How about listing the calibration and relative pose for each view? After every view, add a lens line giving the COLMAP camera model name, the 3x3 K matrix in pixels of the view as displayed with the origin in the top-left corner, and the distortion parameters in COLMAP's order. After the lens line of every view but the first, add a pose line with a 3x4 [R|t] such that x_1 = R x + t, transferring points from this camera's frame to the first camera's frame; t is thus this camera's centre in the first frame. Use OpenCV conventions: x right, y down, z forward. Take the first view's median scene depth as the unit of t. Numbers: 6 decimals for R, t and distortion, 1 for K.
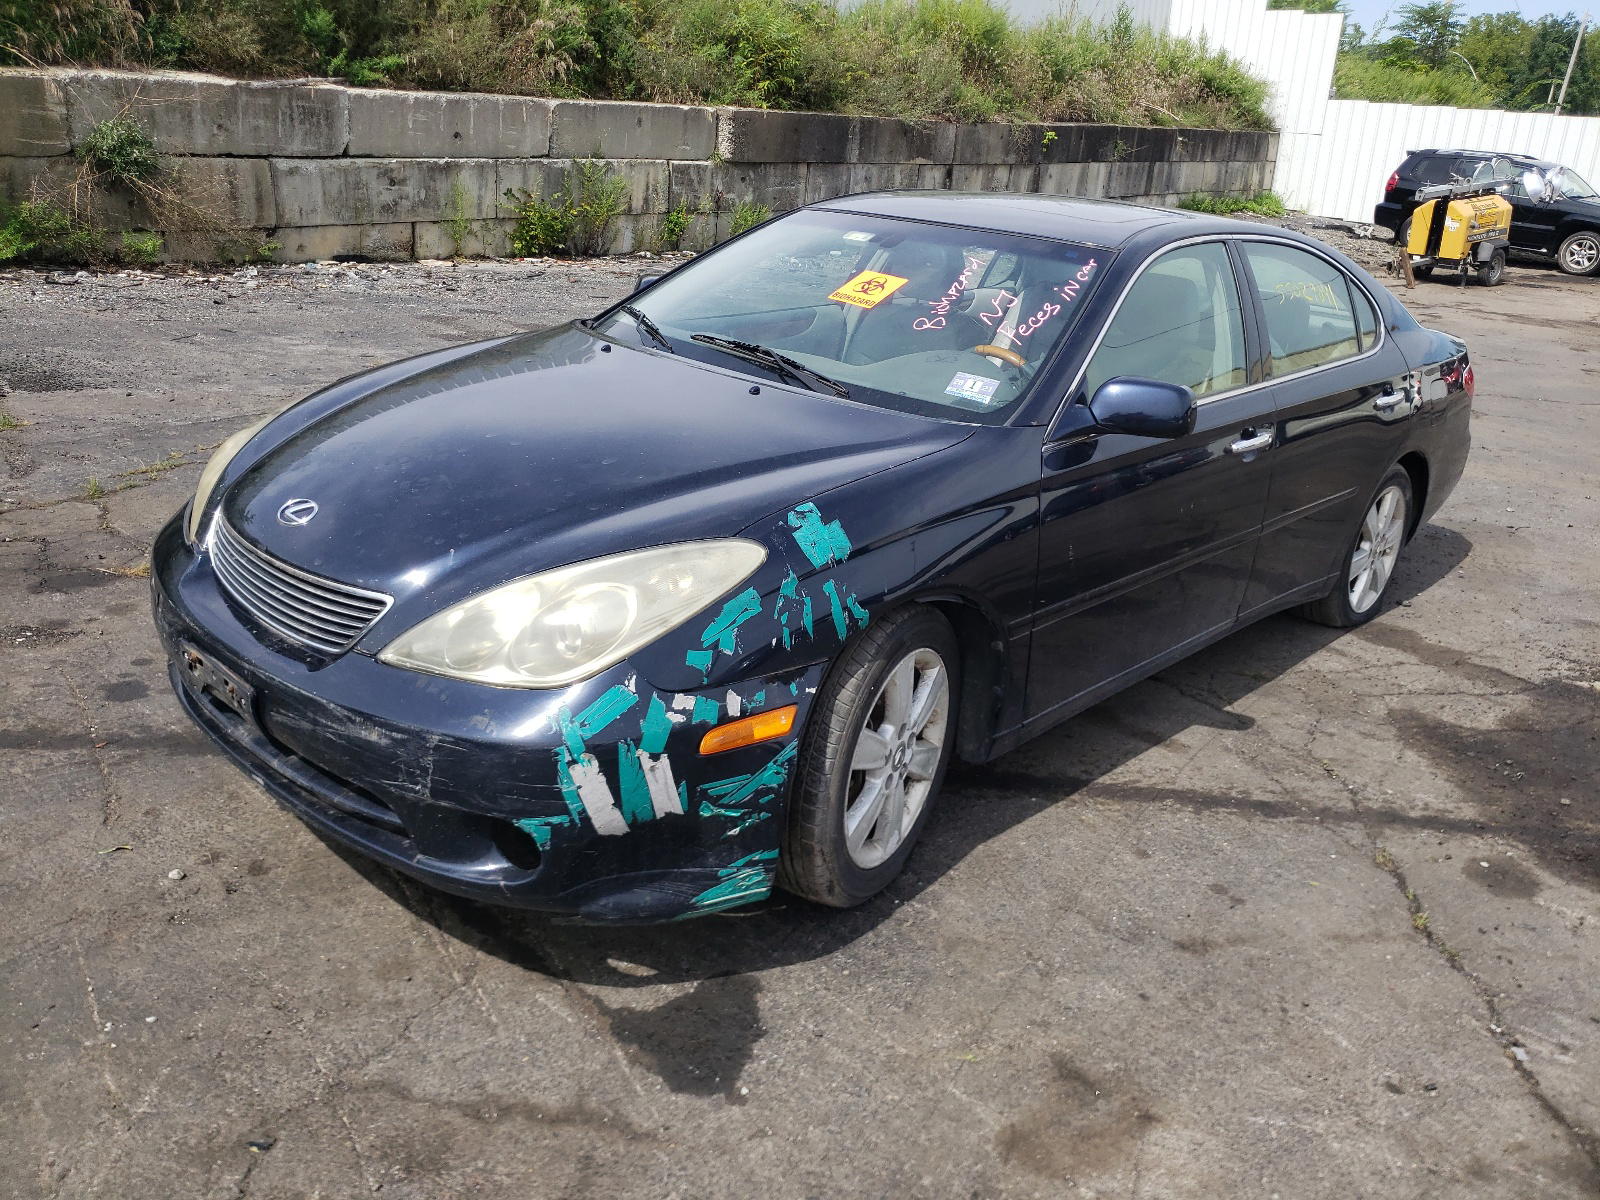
lens RADIAL K [[1212.0, 0, 798.0], [0, 1212.0, 600.5], [0, 0, 1]] dist [-0.028324, 0.038819]
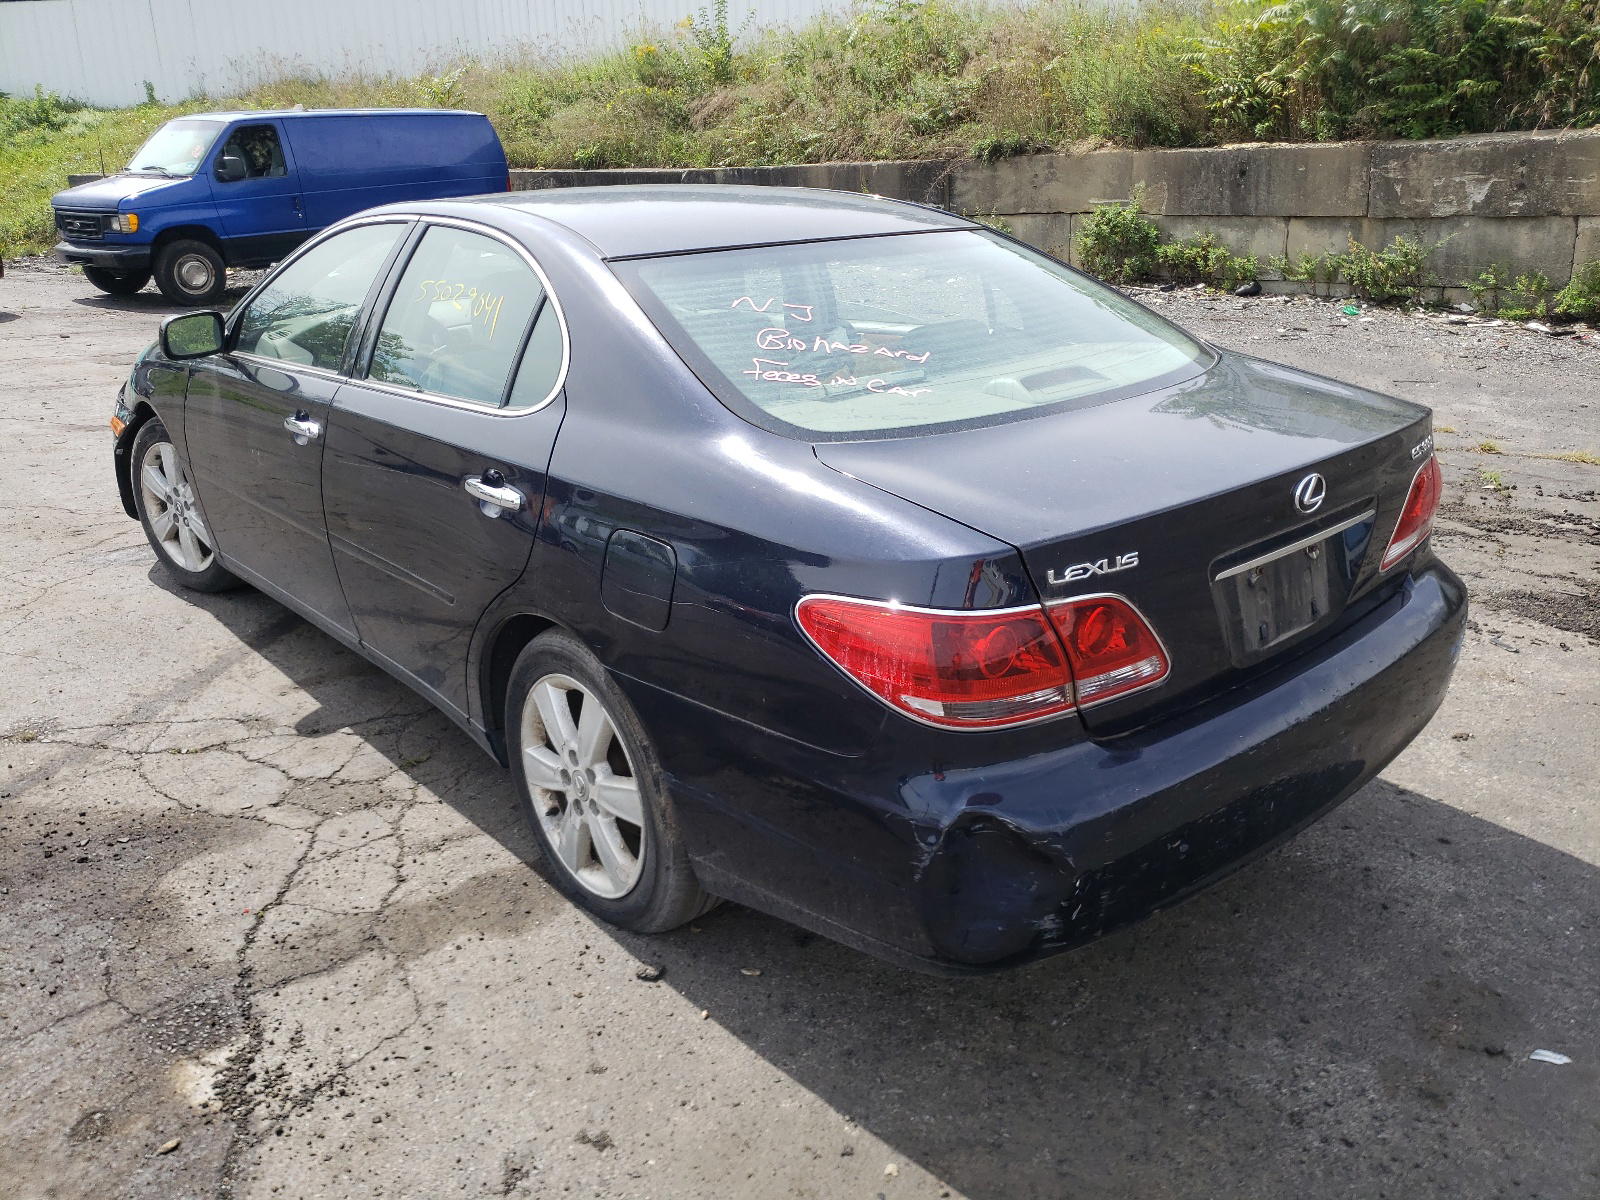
lens RADIAL K [[1212.0, 0, 798.1], [0, 1212.0, 600.8], [0, 0, 1]] dist [-0.028324, 0.038819]
pose [[-0.060238, 0.285251, -0.956558, 1.104868], [-0.345652, 0.893048, 0.288079, -0.353438], [0.936427, 0.347989, 0.044802, 1.168096]]
